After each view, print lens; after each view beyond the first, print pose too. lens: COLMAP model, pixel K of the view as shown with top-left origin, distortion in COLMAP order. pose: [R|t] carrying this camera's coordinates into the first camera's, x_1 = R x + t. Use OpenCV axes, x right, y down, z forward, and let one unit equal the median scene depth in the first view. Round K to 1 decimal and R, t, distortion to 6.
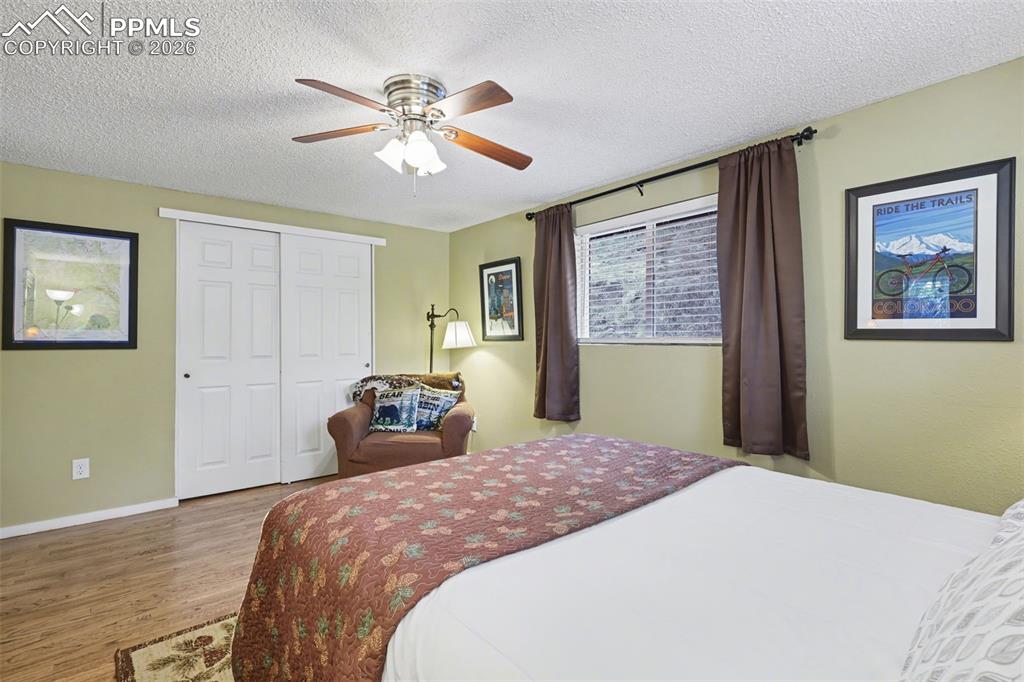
lens RADIAL K [[488.6, 0, 511.0], [0, 488.6, 349.5], [0, 0, 1]] dist [-0.049716, 0.000395]
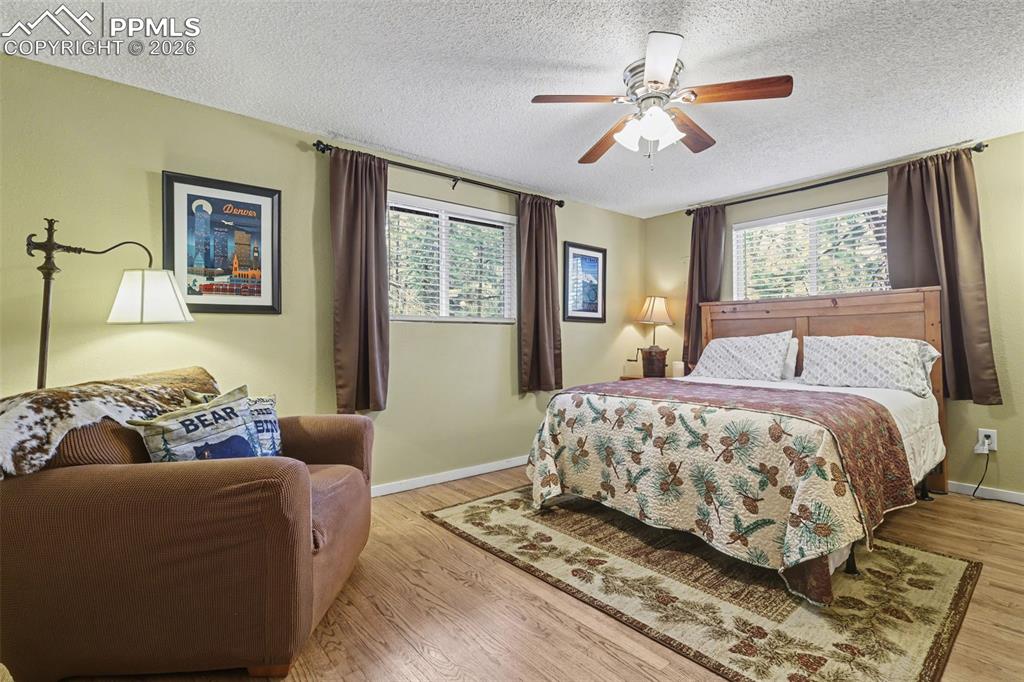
lens RADIAL K [[477.5, 0, 508.9], [0, 477.5, 342.8], [0, 0, 1]] dist [-0.002657, 0.000122]
pose [[0.012144, -0.019661, 0.999733, -0.641302], [0.009282, 0.999766, 0.019549, 0.013635], [-0.999883, 0.009042, 0.012324, 0.651792]]
